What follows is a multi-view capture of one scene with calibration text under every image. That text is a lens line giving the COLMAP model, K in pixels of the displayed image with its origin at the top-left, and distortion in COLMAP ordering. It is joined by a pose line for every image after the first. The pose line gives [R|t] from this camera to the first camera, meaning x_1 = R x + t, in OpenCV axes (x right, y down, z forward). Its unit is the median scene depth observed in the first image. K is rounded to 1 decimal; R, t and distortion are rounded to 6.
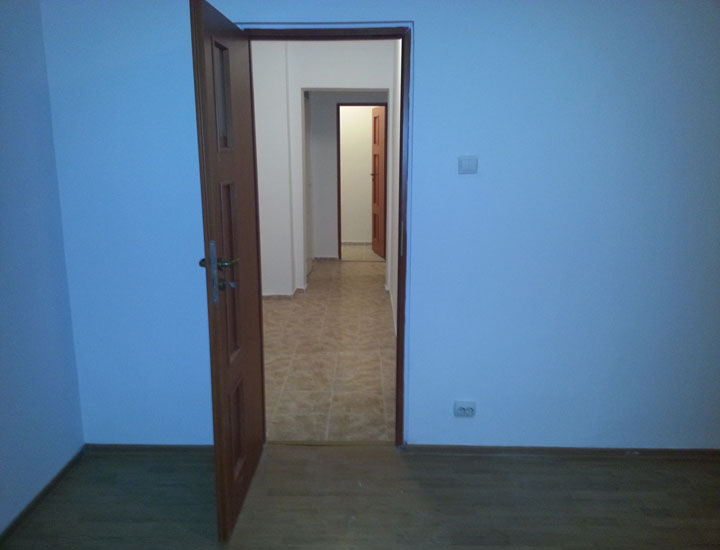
lens RADIAL K [[576.4, 0, 360.0], [0, 576.4, 275.0], [0, 0, 1]] dist [0.024603, -0.009284]
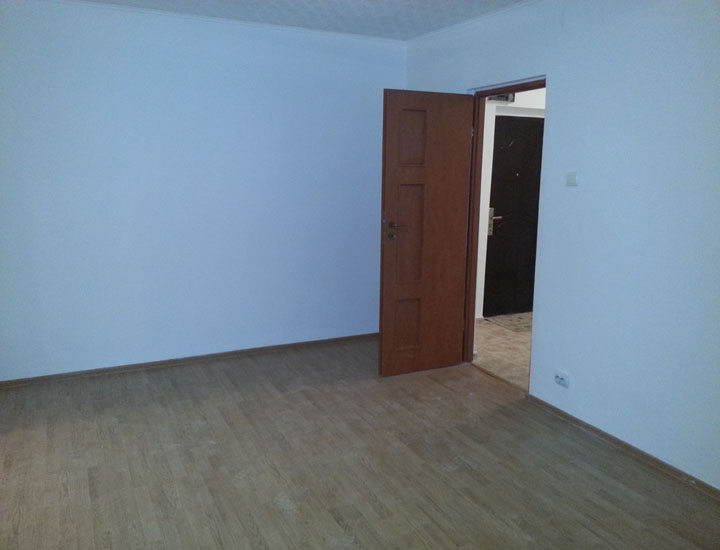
lens RADIAL K [[576.4, 0, 360.0], [0, 576.4, 275.0], [0, 0, 1]] dist [0.024603, -0.009284]
pose [[0.466523, 0.173584, -0.867309, 0.488614], [-0.205692, 0.974963, 0.084489, 0.001565], [0.860260, 0.138982, 0.490547, 0.000426]]
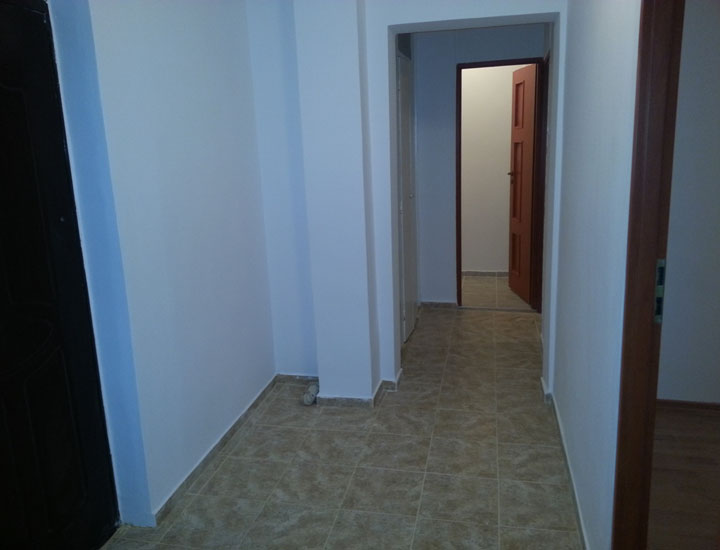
lens RADIAL K [[576.4, 0, 360.0], [0, 576.4, 275.0], [0, 0, 1]] dist [0.024603, -0.009284]
pose [[0.978329, 0.008849, -0.206867, -0.013510], [-0.005603, 0.999852, 0.016275, -0.095233], [0.206981, -0.014763, 0.978234, 0.444053]]
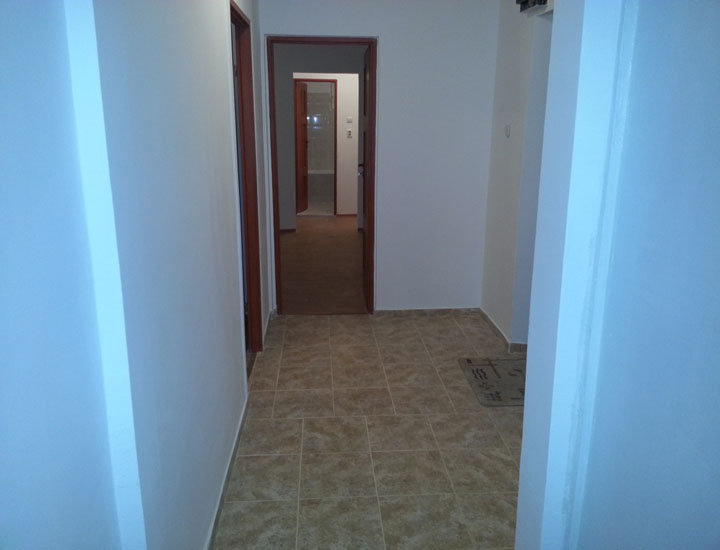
lens RADIAL K [[576.4, 0, 360.0], [0, 576.4, 275.0], [0, 0, 1]] dist [0.024603, -0.009284]
pose [[-0.996988, 0.017068, -0.075657, -0.015290], [-0.020562, 0.882411, 0.470029, -0.261855], [0.074783, 0.470169, -0.879402, 1.175967]]
